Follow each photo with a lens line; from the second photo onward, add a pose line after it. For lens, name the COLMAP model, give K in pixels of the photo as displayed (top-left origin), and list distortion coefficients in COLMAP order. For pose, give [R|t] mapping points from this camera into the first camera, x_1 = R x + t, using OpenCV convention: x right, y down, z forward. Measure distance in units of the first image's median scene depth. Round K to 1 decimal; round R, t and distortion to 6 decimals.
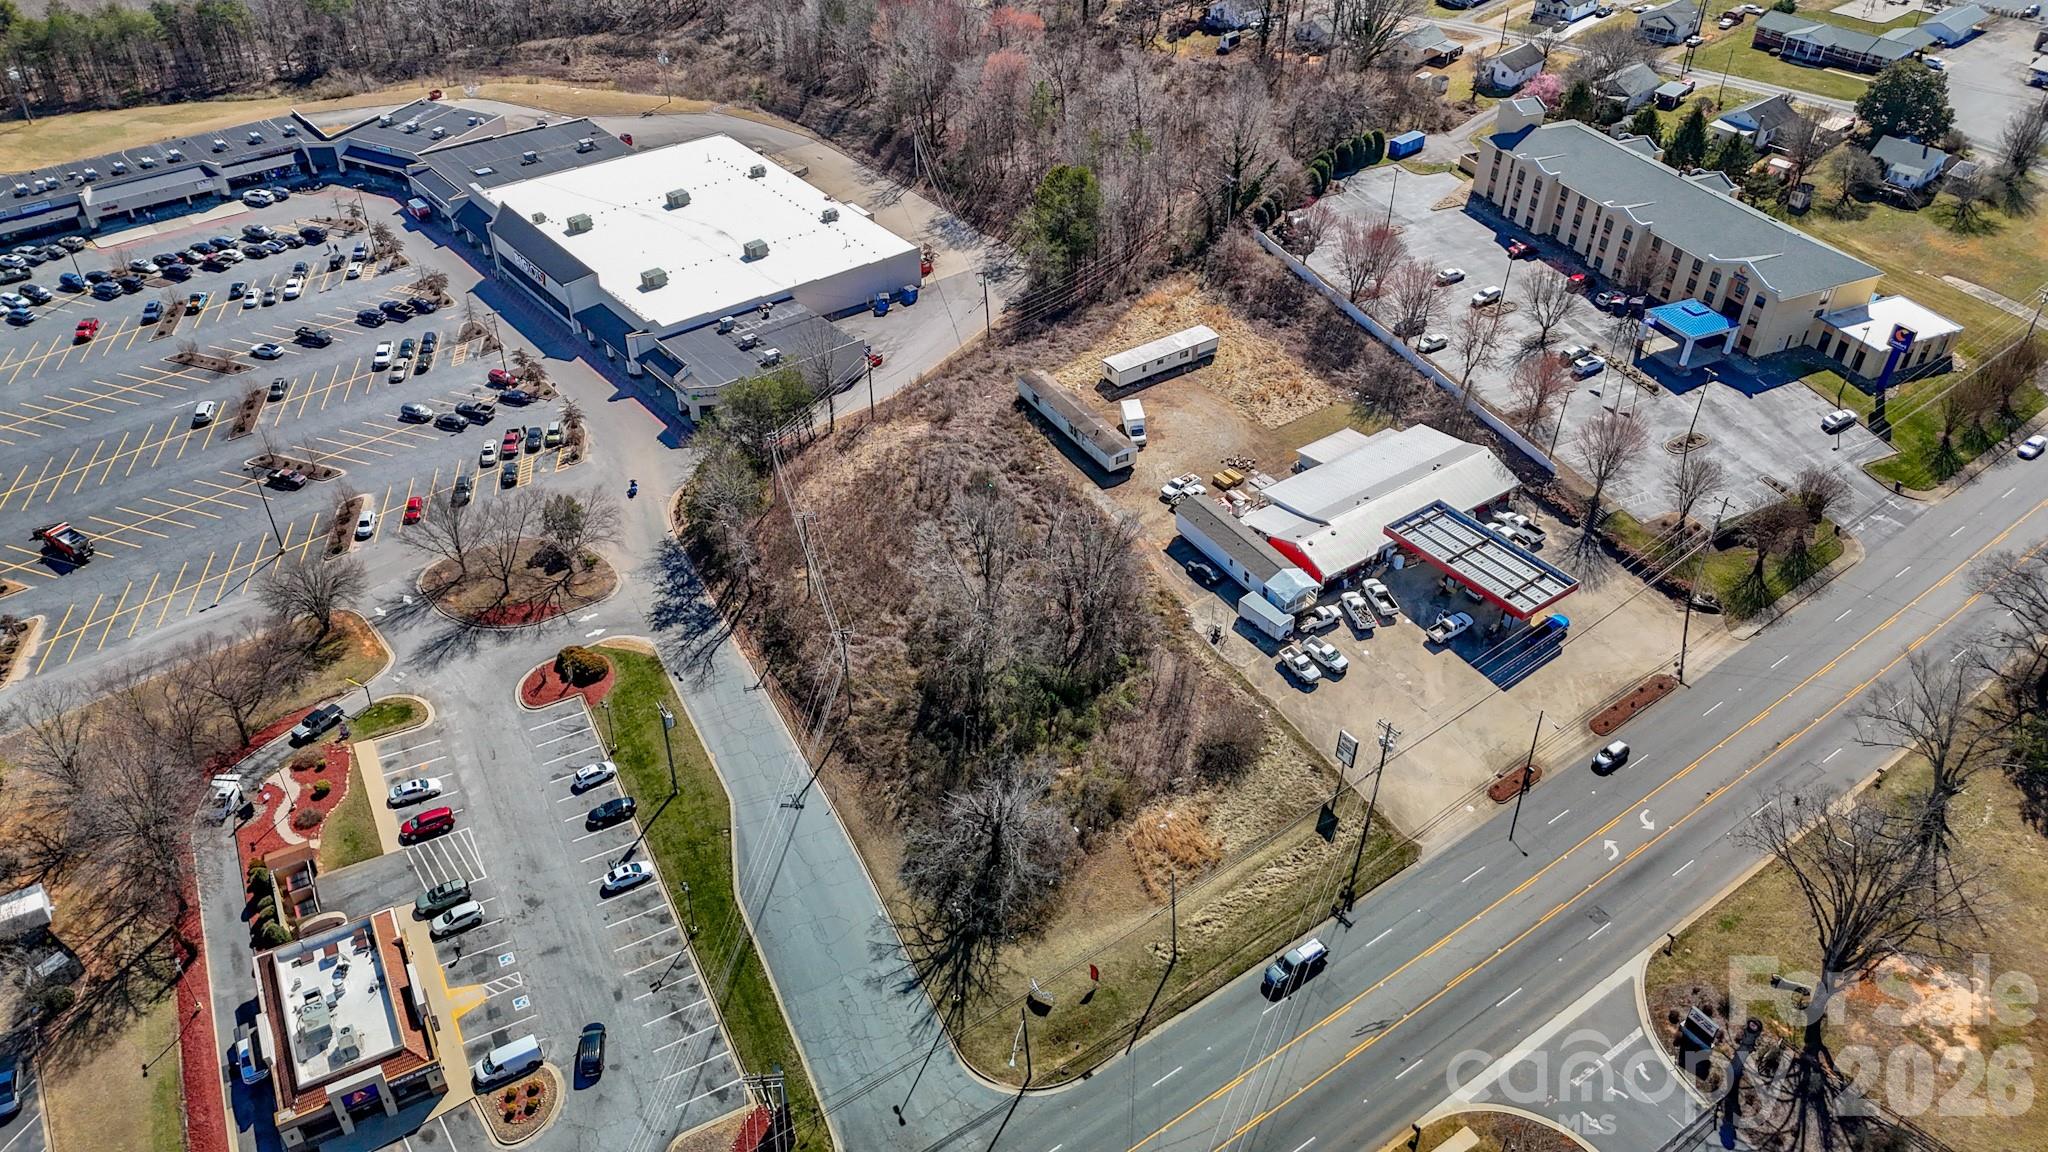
lens RADIAL K [[1485.3, 0, 1019.5], [0, 1485.3, 577.7], [0, 0, 1]] dist [0.107472, -0.112871]
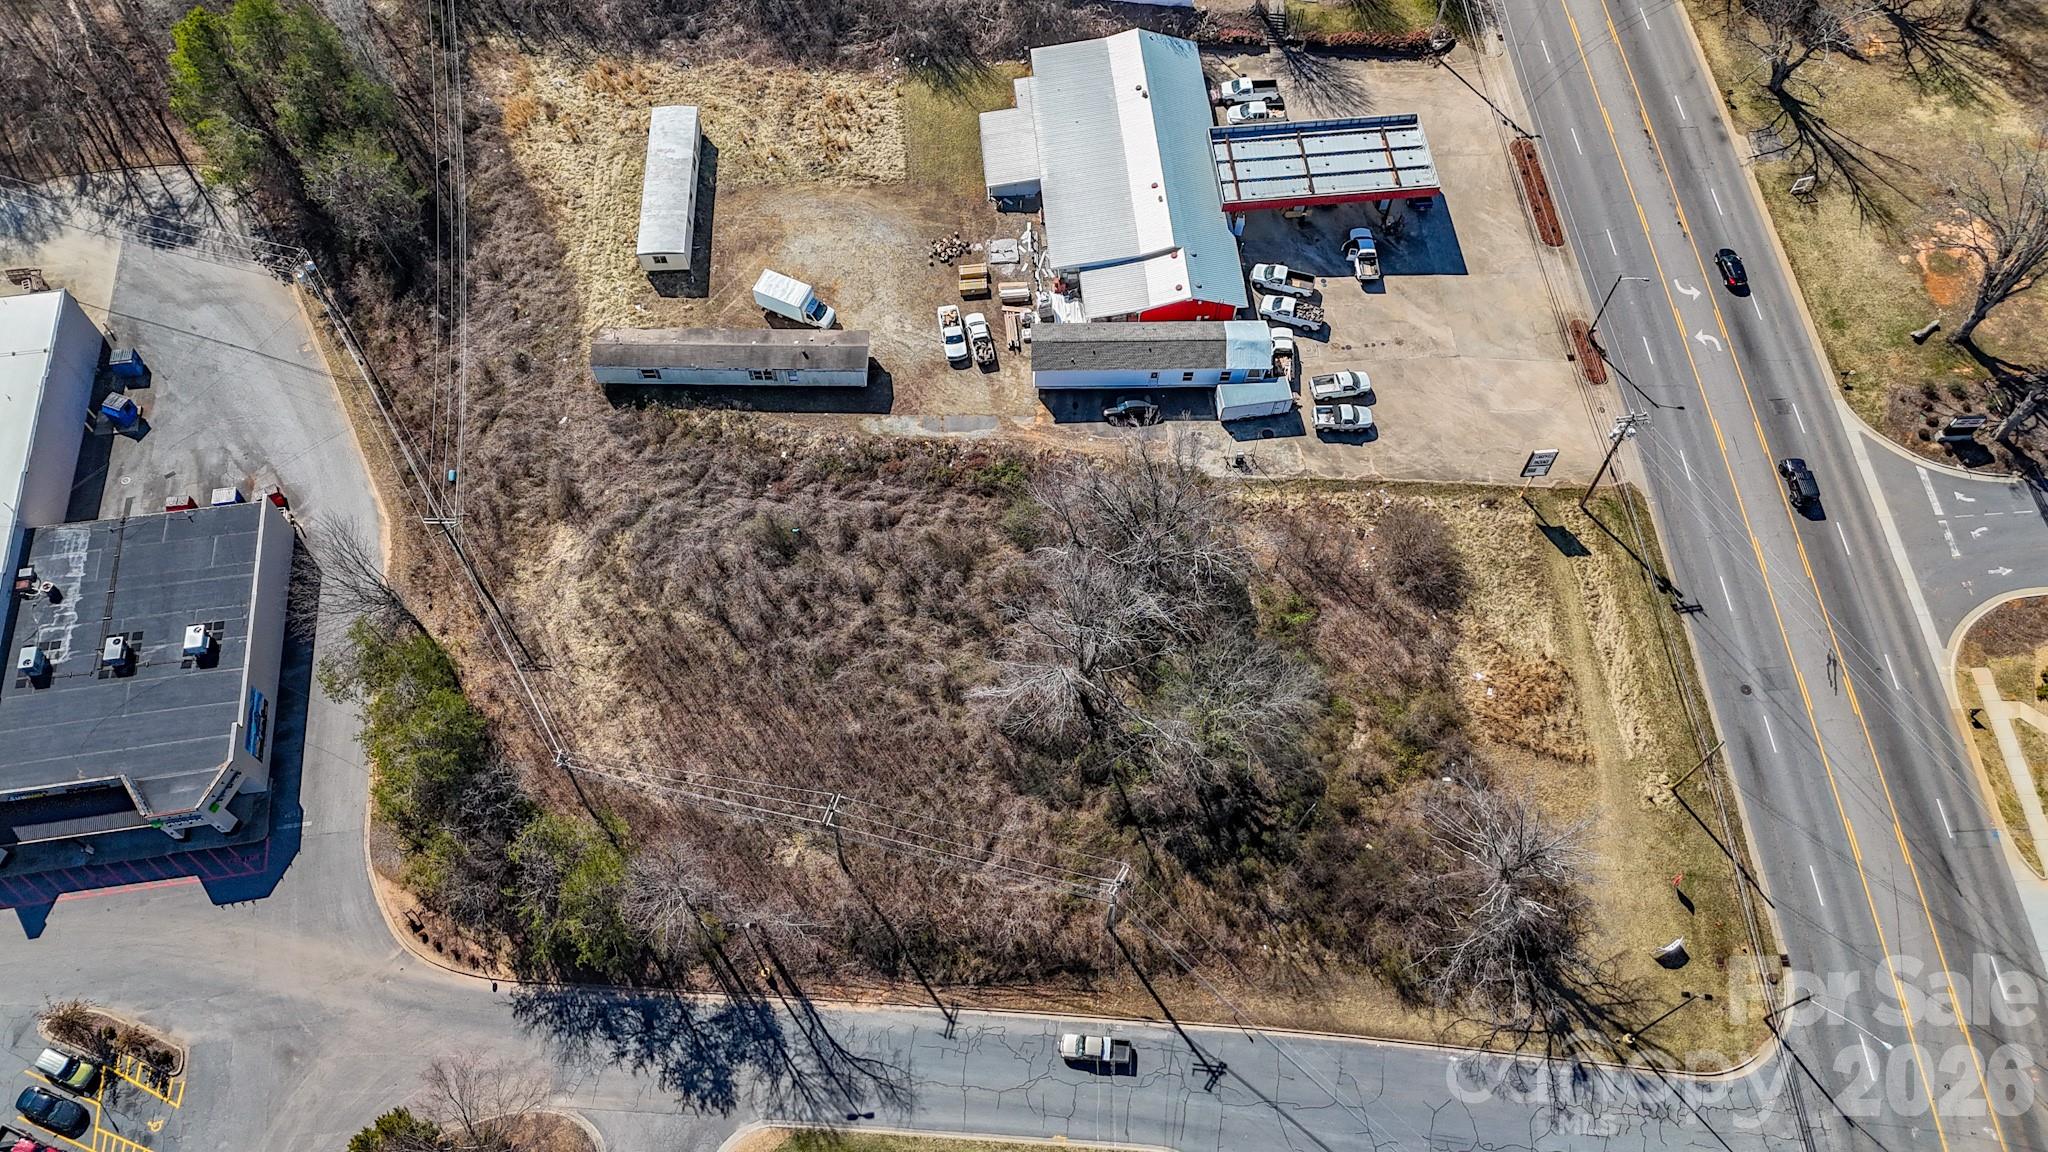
lens RADIAL K [[1495.0, 0, 1020.7], [0, 1495.0, 581.8], [0, 0, 1]] dist [0.067472, -0.055193]
pose [[0.512949, -0.752098, 0.413803, -0.301169], [0.521653, 0.655939, 0.545547, -0.414908], [-0.681734, -0.063976, 0.728797, 0.526619]]
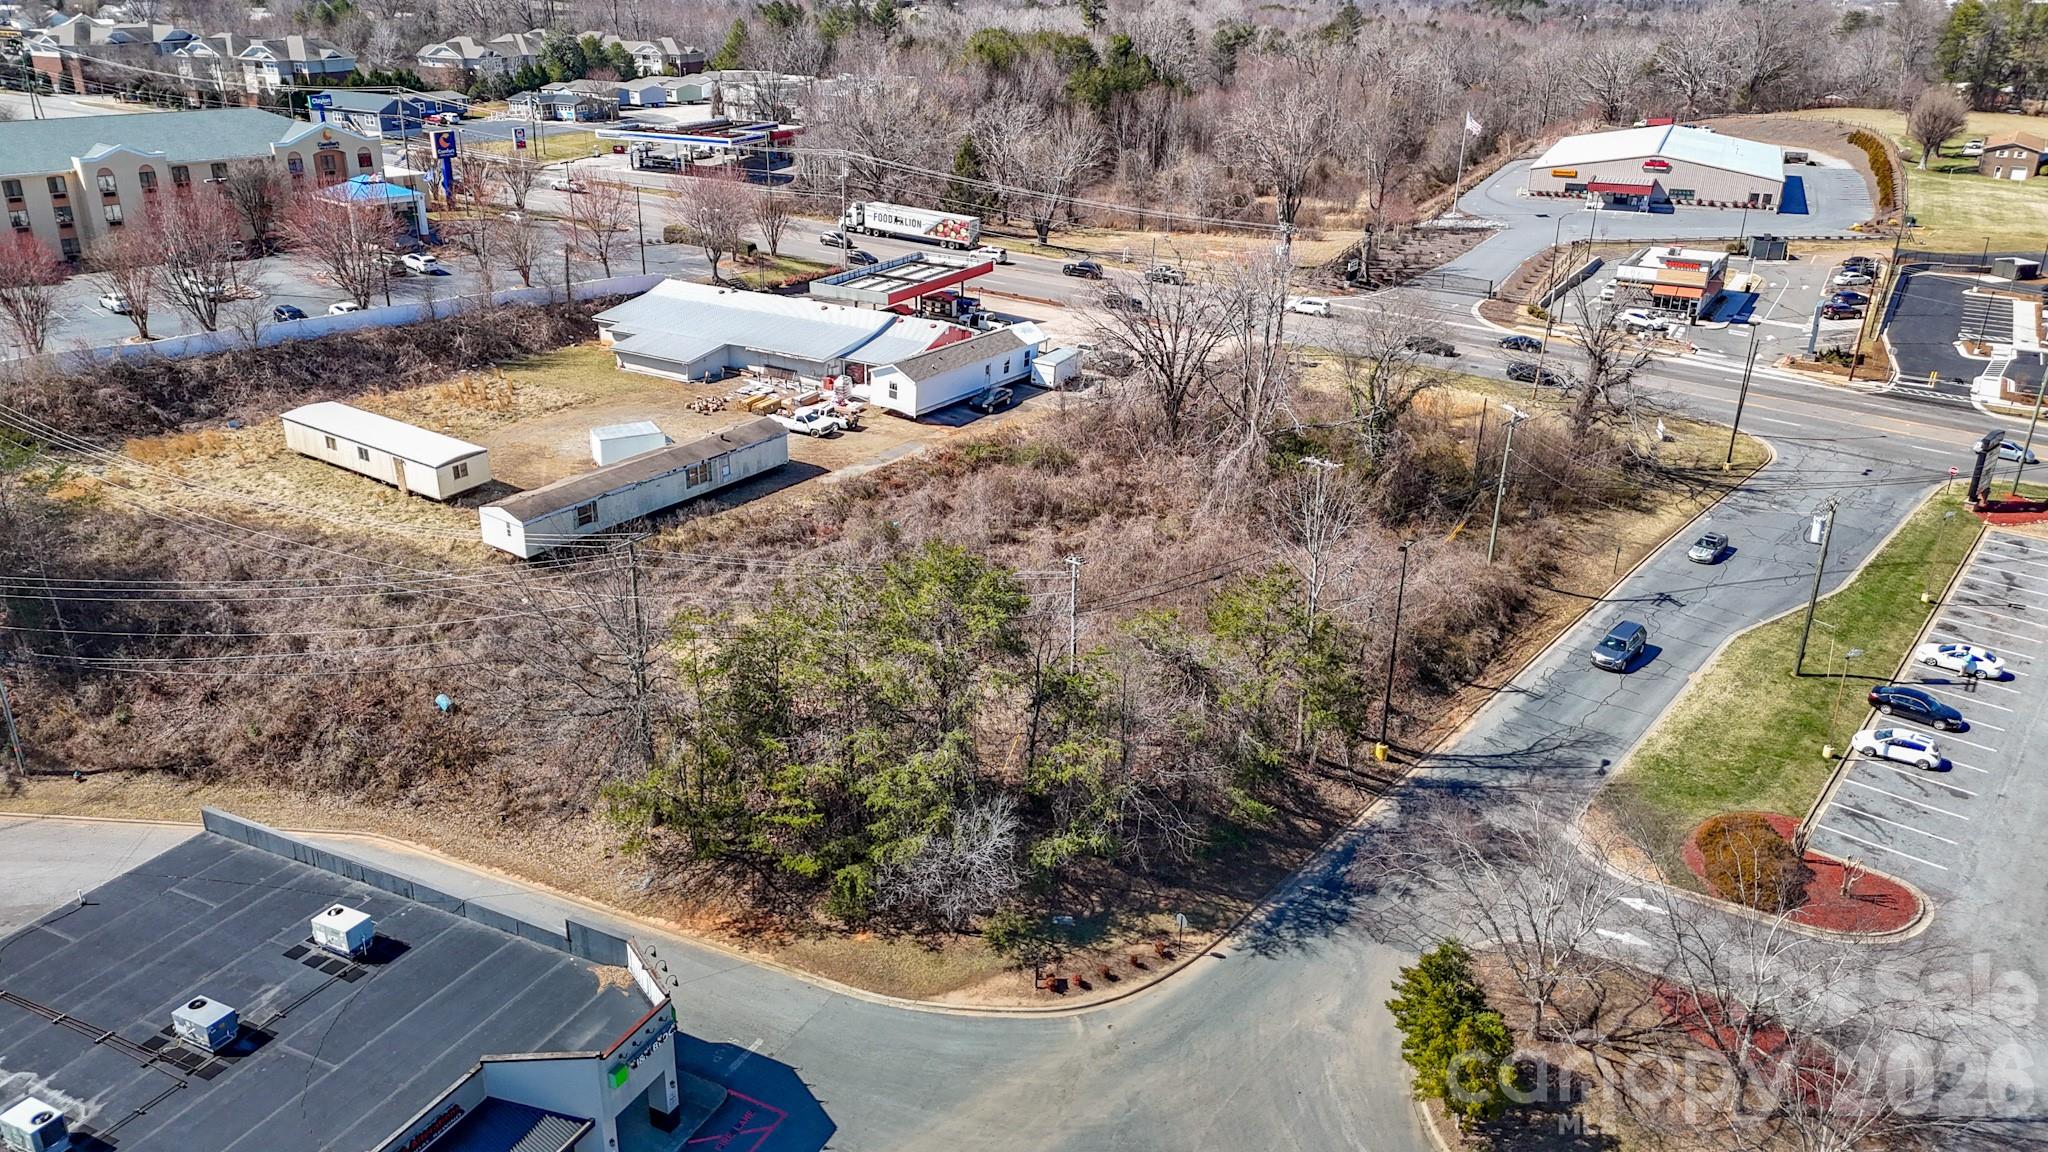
lens RADIAL K [[1495.0, 0, 1020.7], [0, 1495.0, 581.8], [0, 0, 1]] dist [0.067472, -0.055193]
pose [[-0.405506, -0.364899, 0.838101, -0.573621], [0.550076, 0.634859, 0.542558, -0.366896], [-0.730055, 0.681030, -0.056717, 1.182058]]
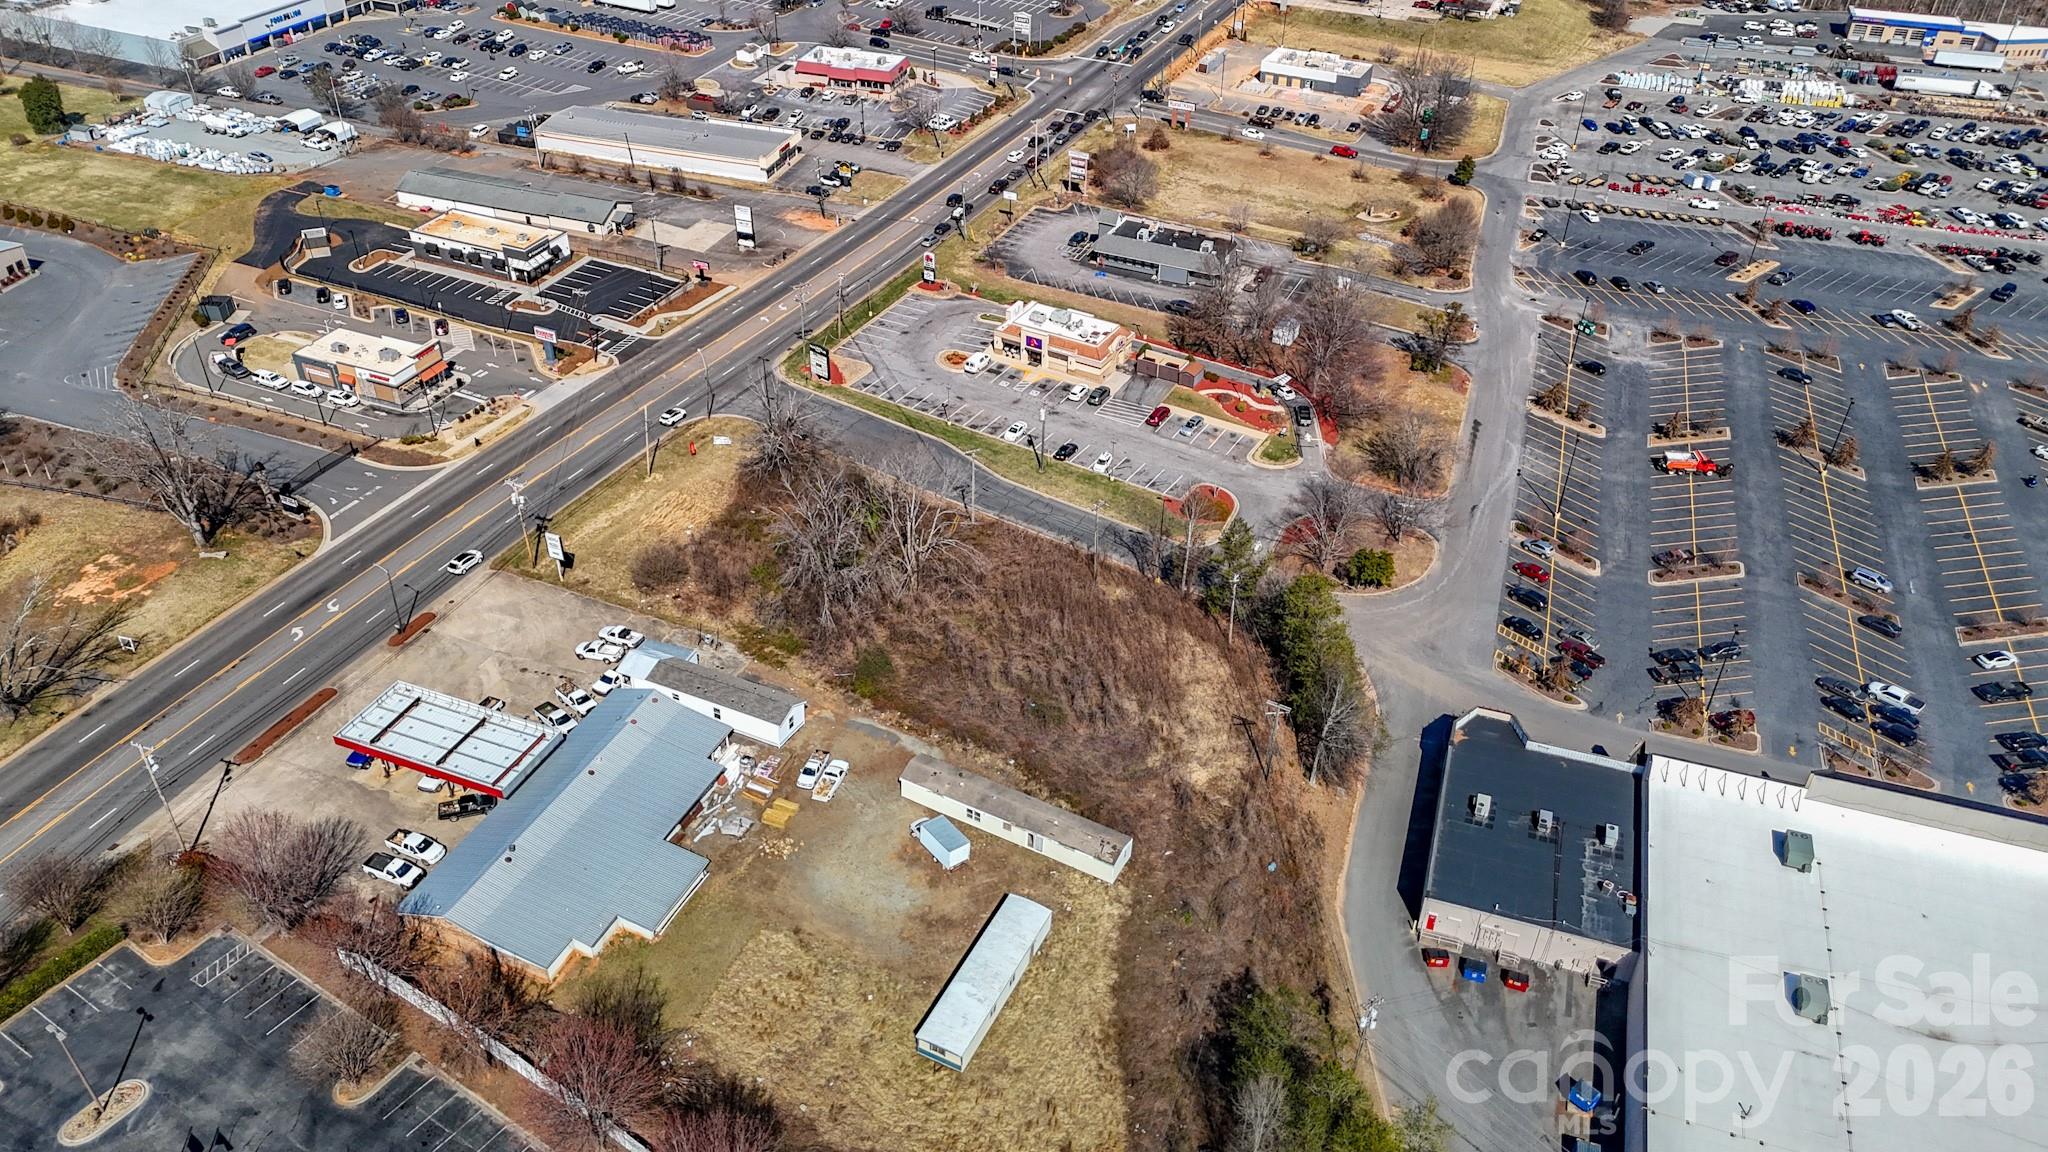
lens RADIAL K [[1485.3, 0, 1019.5], [0, 1485.3, 577.7], [0, 0, 1]] dist [0.107472, -0.112871]
pose [[-0.851096, 0.290223, -0.437500, 0.400614], [-0.342304, 0.325088, 0.881559, -0.984797], [0.398075, 0.900049, -0.177336, 1.265761]]
